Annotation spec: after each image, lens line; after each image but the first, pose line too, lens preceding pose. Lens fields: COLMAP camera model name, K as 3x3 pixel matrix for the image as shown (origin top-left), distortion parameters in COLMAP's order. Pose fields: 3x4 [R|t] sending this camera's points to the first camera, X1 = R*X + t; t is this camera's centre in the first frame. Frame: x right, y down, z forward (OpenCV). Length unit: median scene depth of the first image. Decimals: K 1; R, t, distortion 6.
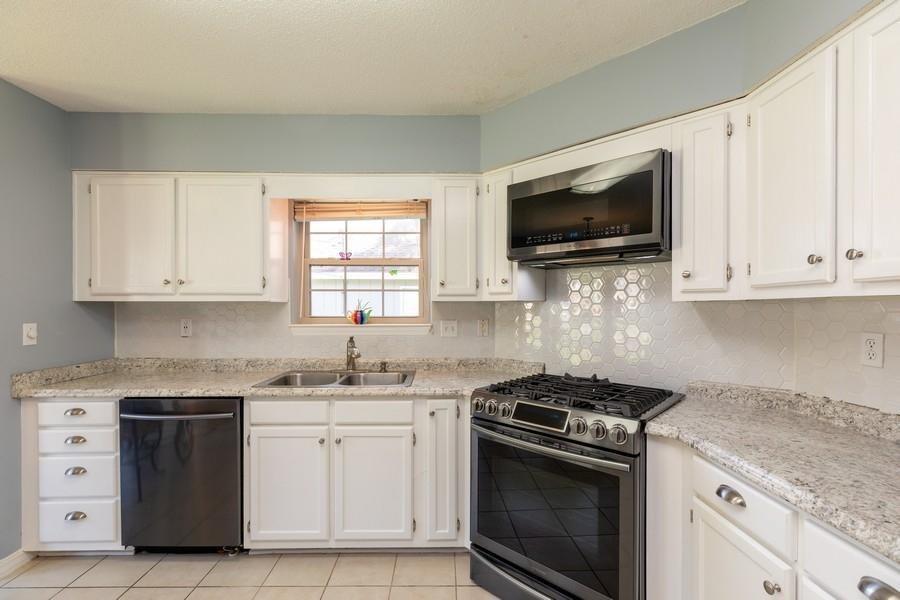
lens RADIAL K [[400.5, 0, 445.5], [0, 400.5, 308.7], [0, 0, 1]] dist [0.000643, -0.000298]
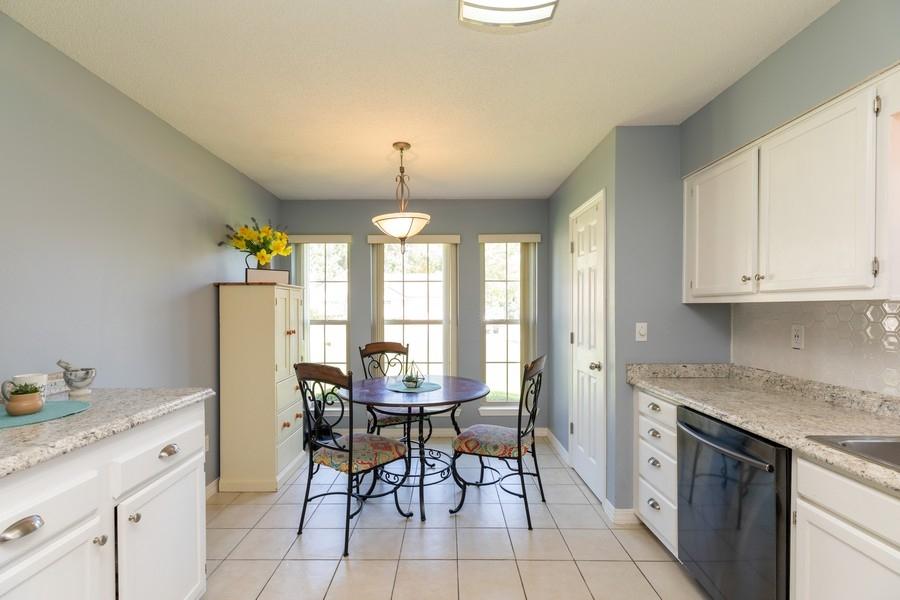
lens RADIAL K [[403.5, 0, 445.9], [0, 403.5, 310.9], [0, 0, 1]] dist [0.001513, -0.000110]
pose [[-0.012661, 0.006952, -0.999896, 0.148132], [-0.006410, 0.999955, 0.007033, -0.002883], [0.999899, 0.006498, -0.012616, 0.419200]]
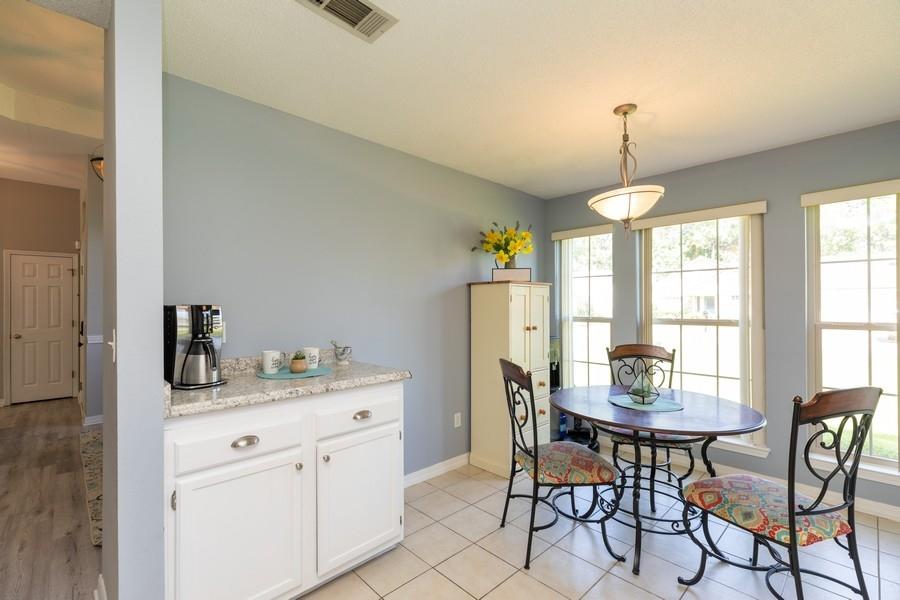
lens RADIAL K [[399.9, 0, 446.8], [0, 399.9, 303.3], [0, 0, 1]] dist [0.003145, 0.000453]
pose [[-0.733666, -0.001298, -0.679509, -0.069464], [-0.002558, 0.999996, 0.000852, -0.004391], [0.679505, 0.002363, -0.733667, 0.712386]]
